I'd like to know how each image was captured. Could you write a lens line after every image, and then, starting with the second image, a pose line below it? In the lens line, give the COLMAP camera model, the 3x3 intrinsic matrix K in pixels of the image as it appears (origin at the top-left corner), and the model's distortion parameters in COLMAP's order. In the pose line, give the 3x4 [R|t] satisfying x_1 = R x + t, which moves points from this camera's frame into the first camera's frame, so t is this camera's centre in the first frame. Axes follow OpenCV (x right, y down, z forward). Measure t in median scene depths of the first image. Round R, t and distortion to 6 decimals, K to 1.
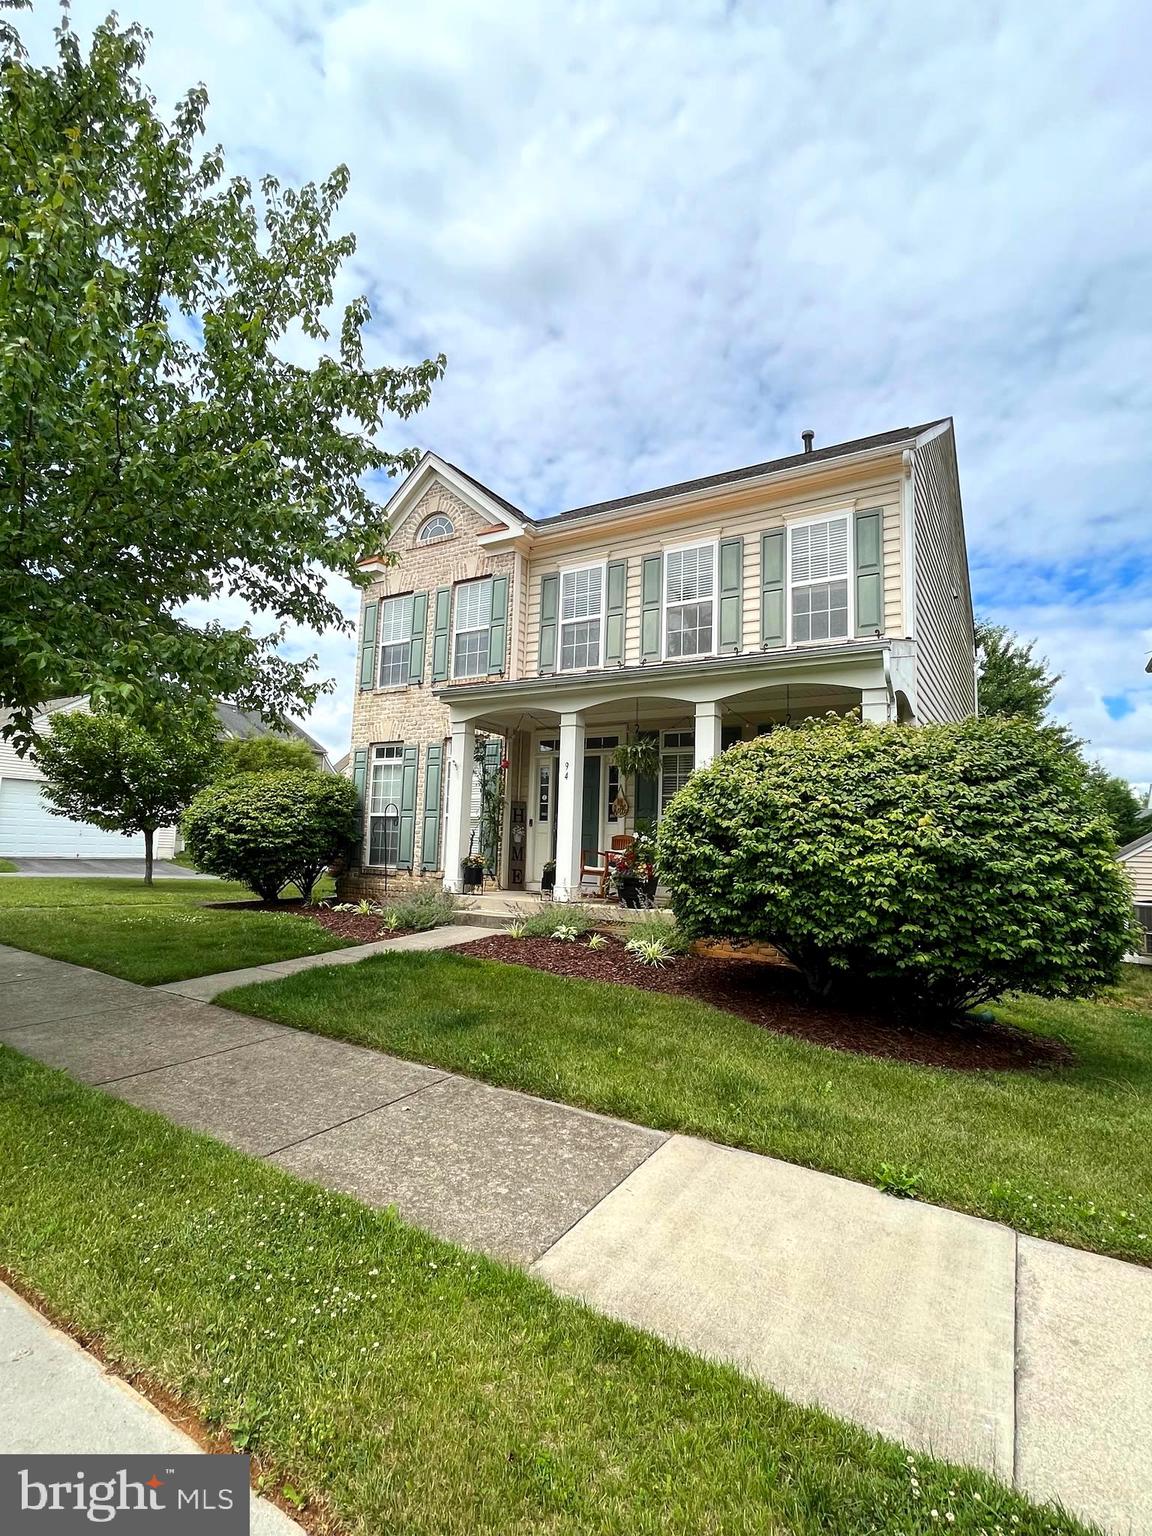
lens RADIAL K [[737.6, 0, 568.1], [0, 737.6, 775.1], [0, 0, 1]] dist [-0.004558, -0.000982]
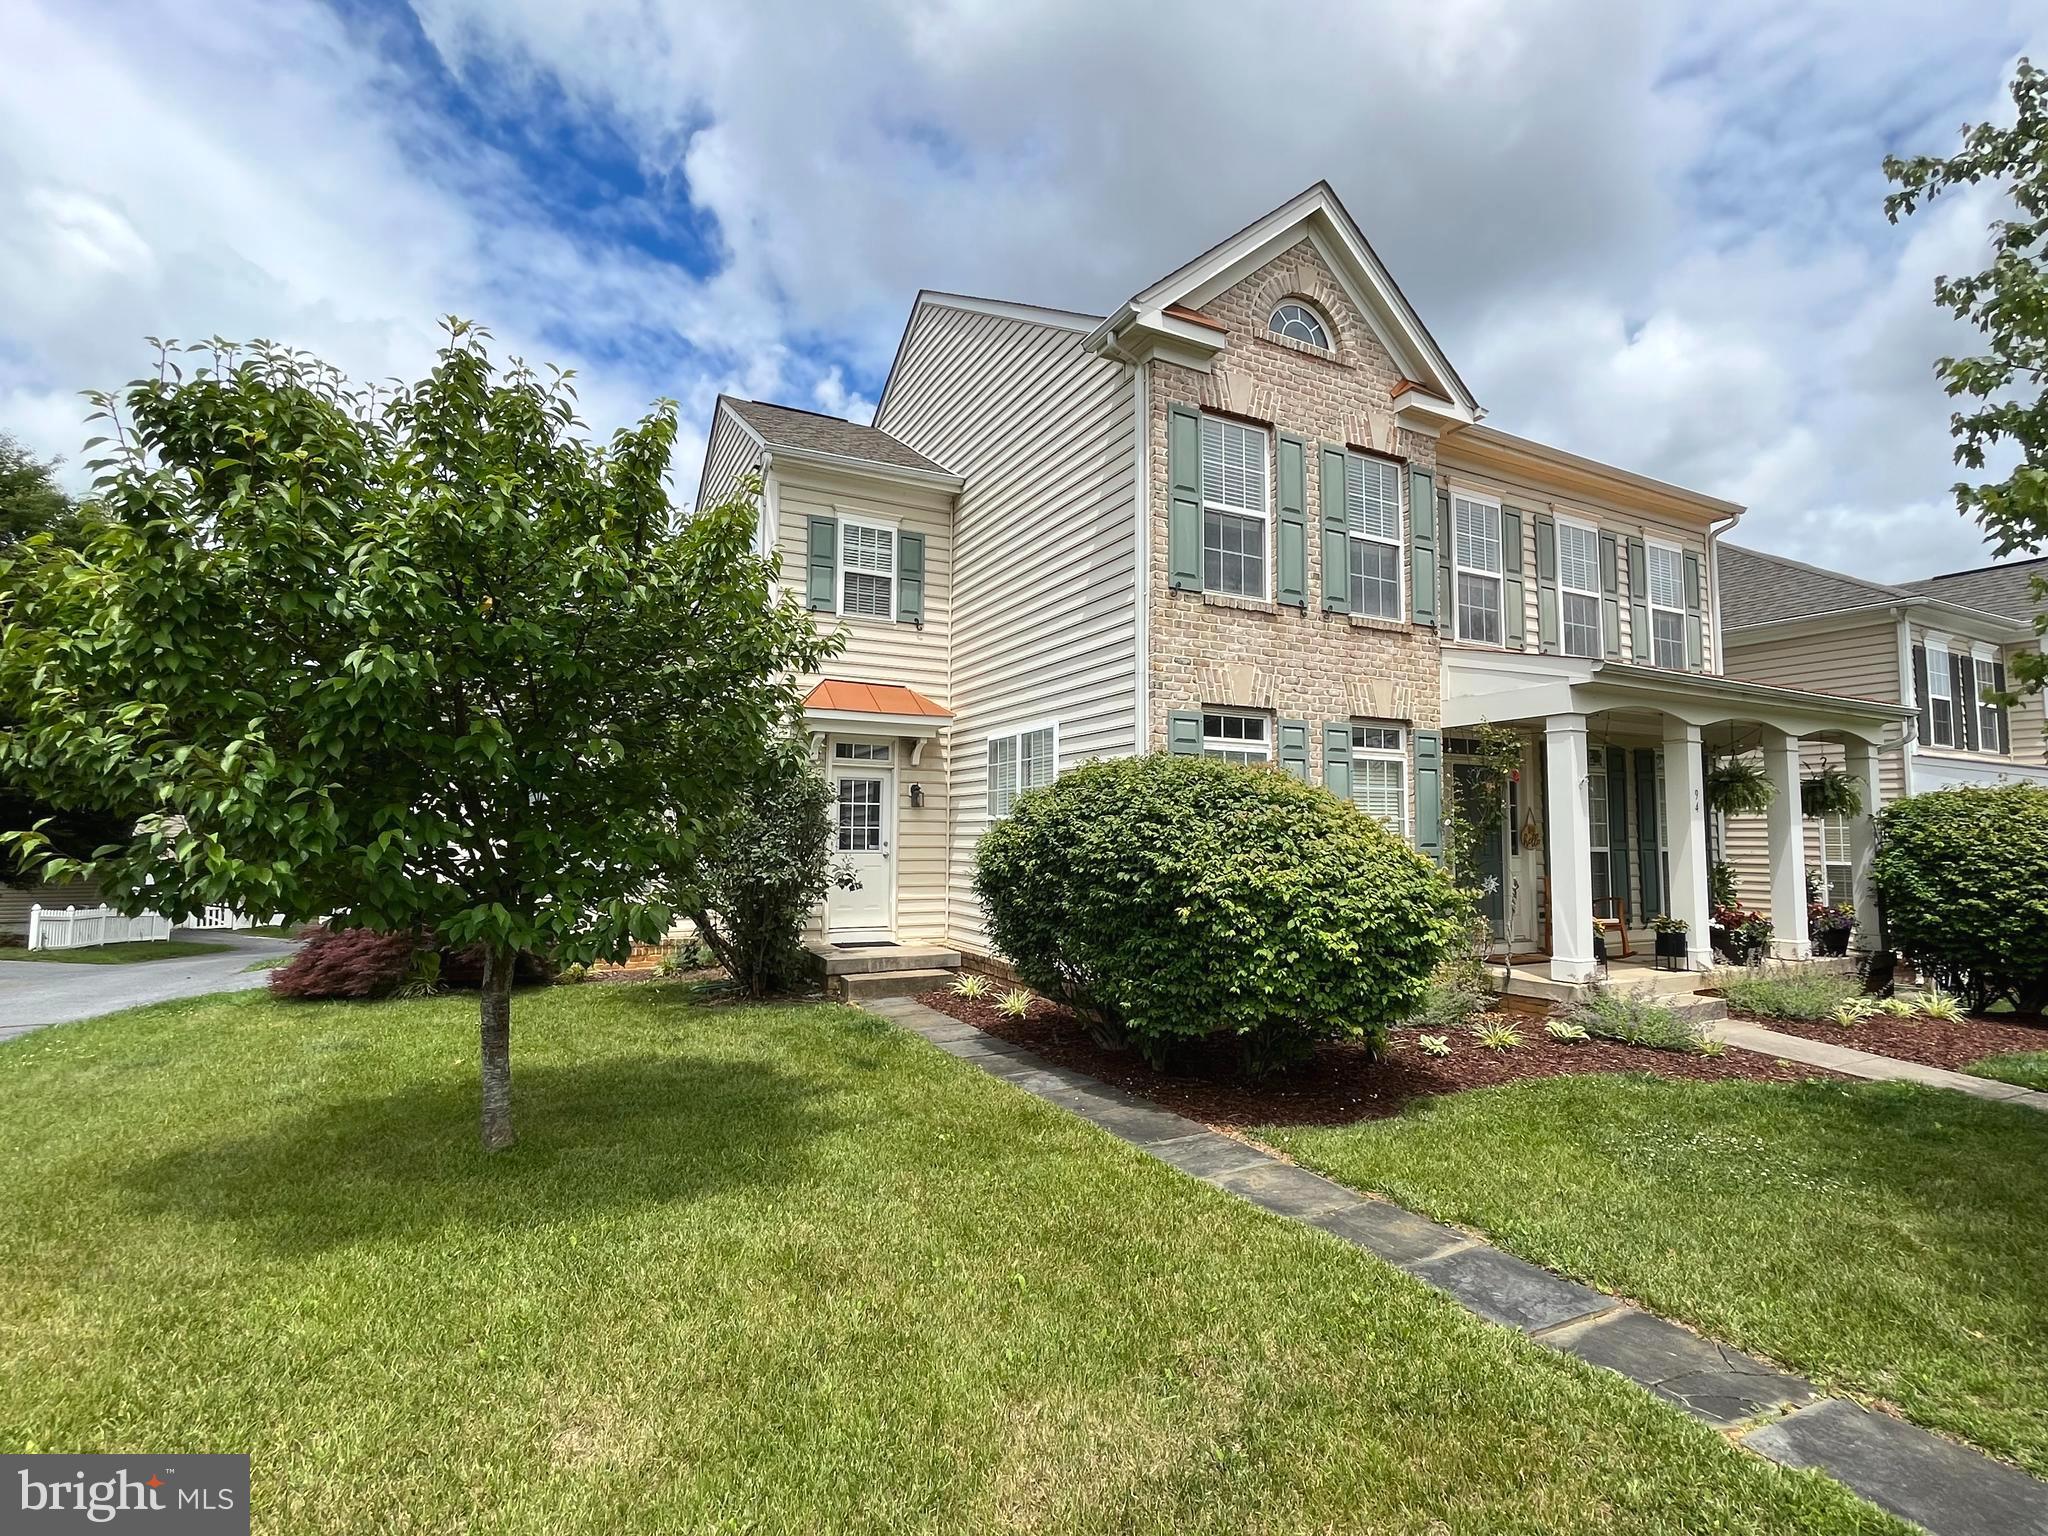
lens RADIAL K [[983.4, 0, 1011.5], [0, 983.4, 766.4], [0, 0, 1]] dist [-0.004558, -0.000982]
pose [[0.503798, 0.033606, 0.863167, -1.001586], [-0.073263, 0.997305, 0.003932, 0.004955], [-0.860709, -0.065219, 0.504903, 0.877437]]
